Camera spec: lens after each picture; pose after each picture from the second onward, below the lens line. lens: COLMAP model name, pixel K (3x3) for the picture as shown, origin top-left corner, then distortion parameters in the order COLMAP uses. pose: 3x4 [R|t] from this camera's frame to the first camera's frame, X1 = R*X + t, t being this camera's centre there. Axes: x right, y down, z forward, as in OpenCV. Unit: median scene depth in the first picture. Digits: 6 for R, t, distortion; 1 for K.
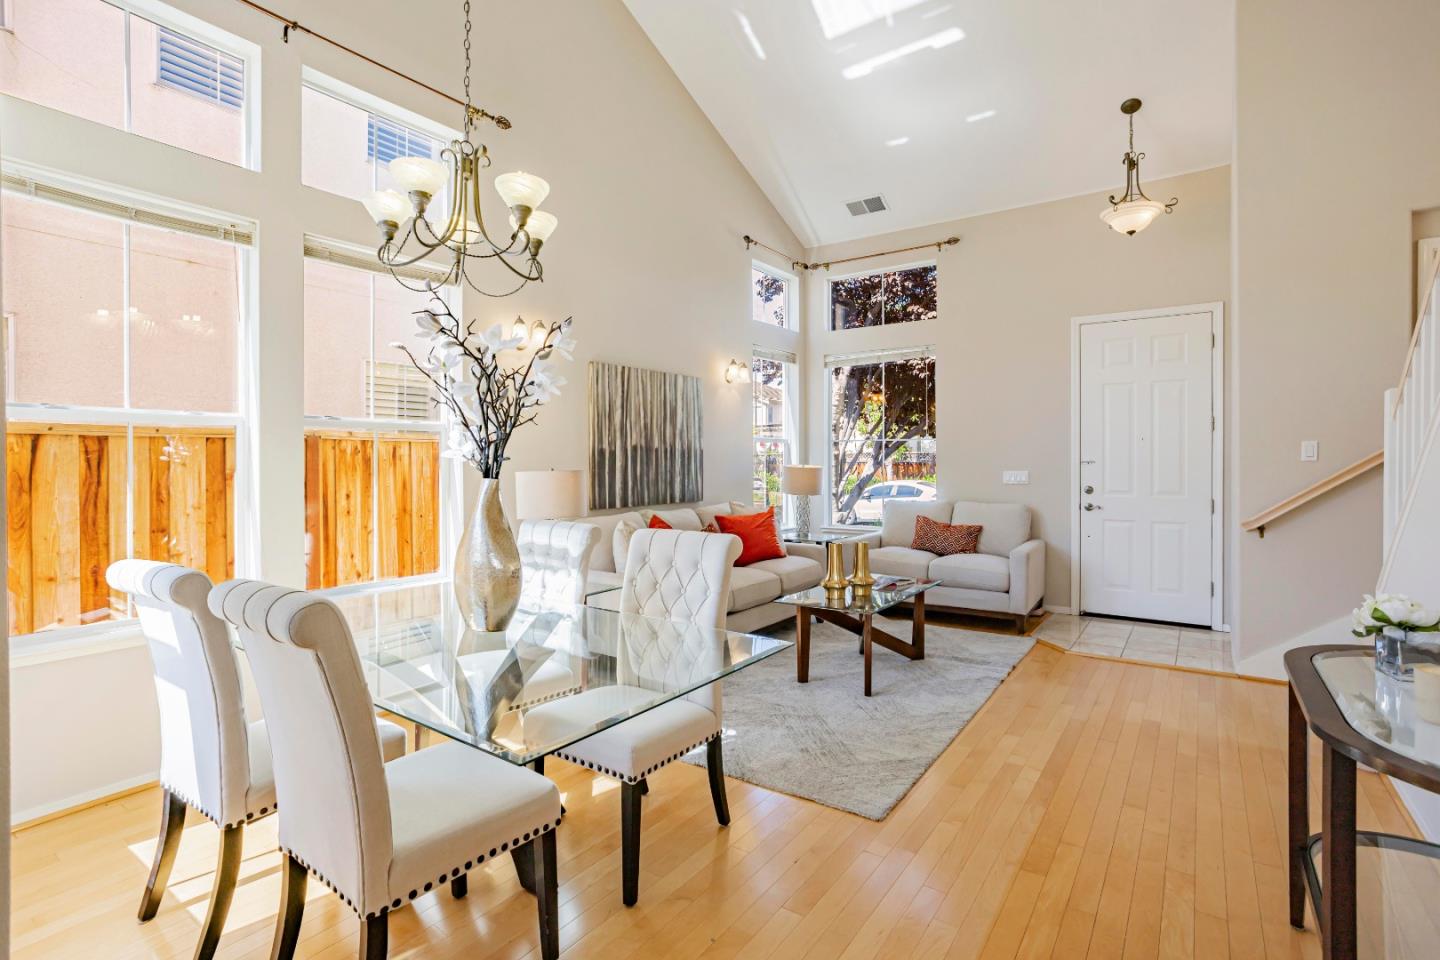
lens RADIAL K [[698.6, 0, 709.1], [0, 698.6, 466.3], [0, 0, 1]] dist [-0.056576, 0.035734]
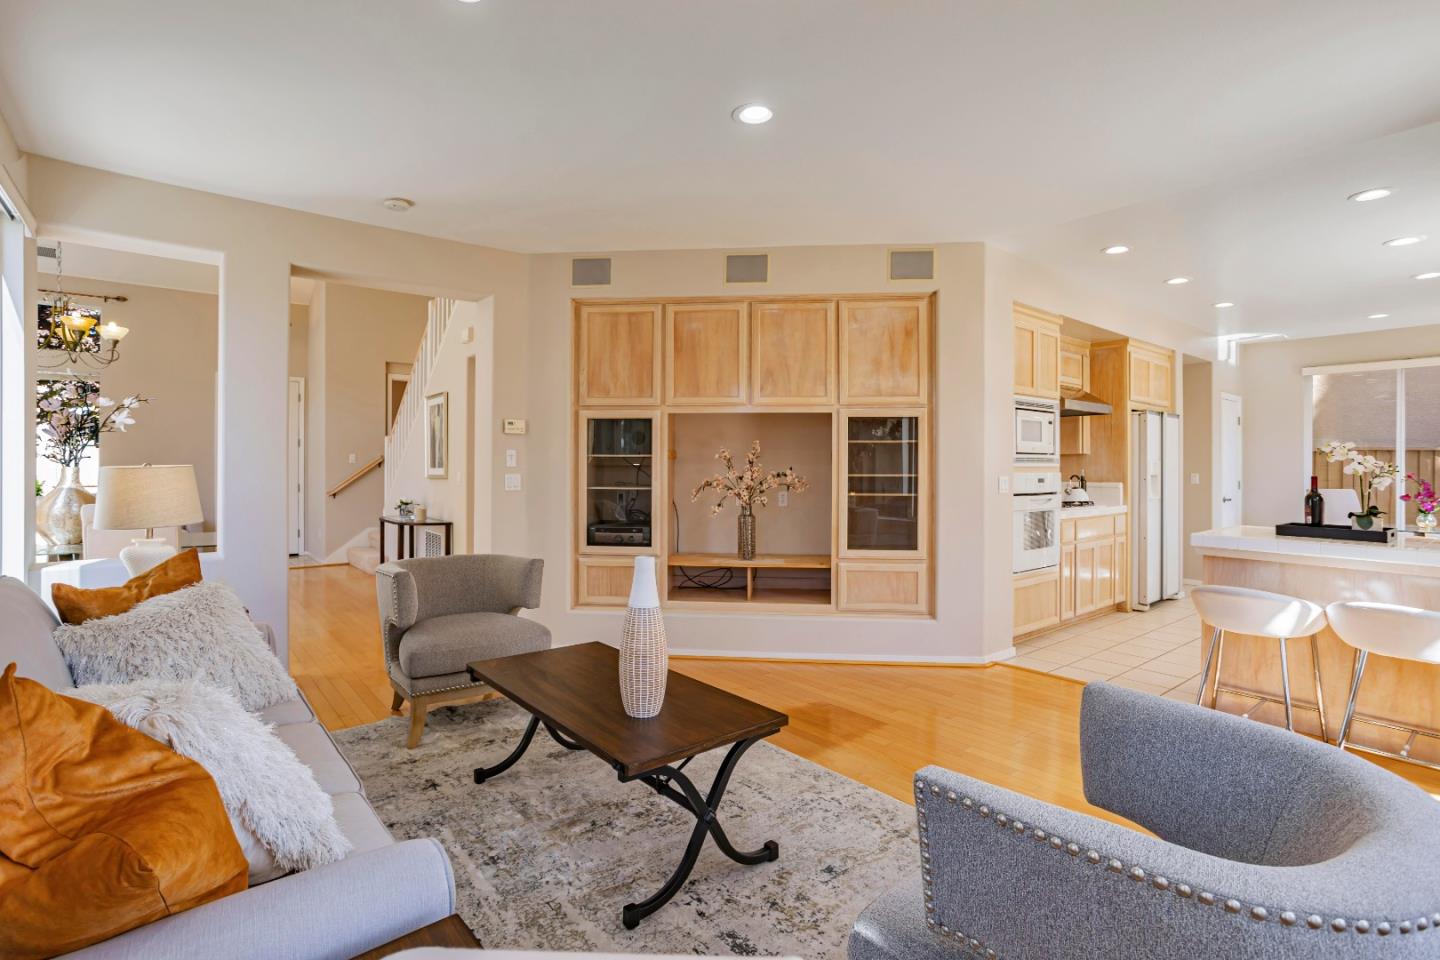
lens RADIAL K [[691.7, 0, 707.9], [0, 691.7, 459.0], [0, 0, 1]] dist [-0.054419, 0.032954]
pose [[0.266370, 0.014843, 0.963756, -0.729322], [0.004767, 0.999849, -0.016716, 0.016351], [-0.963859, 0.009047, 0.266259, -0.541621]]
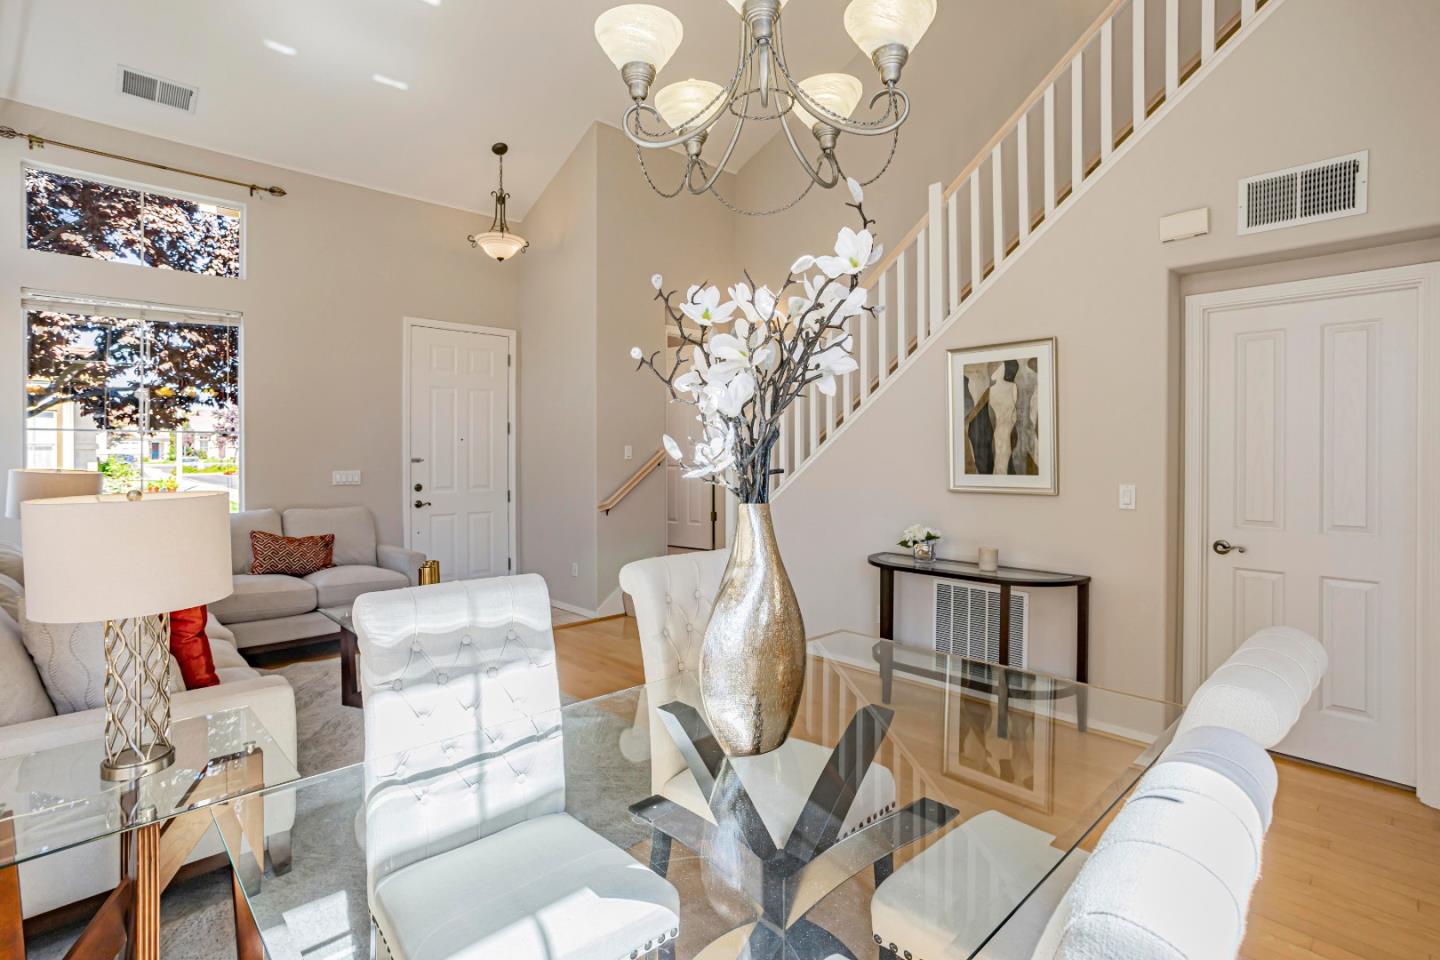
lens RADIAL K [[698.6, 0, 709.1], [0, 698.6, 466.3], [0, 0, 1]] dist [-0.056576, 0.035734]
pose [[0.192824, -0.017398, 0.981079, -0.418206], [0.006938, 0.999842, 0.016367, -0.012397], [-0.981209, 0.003651, 0.192915, 0.408846]]
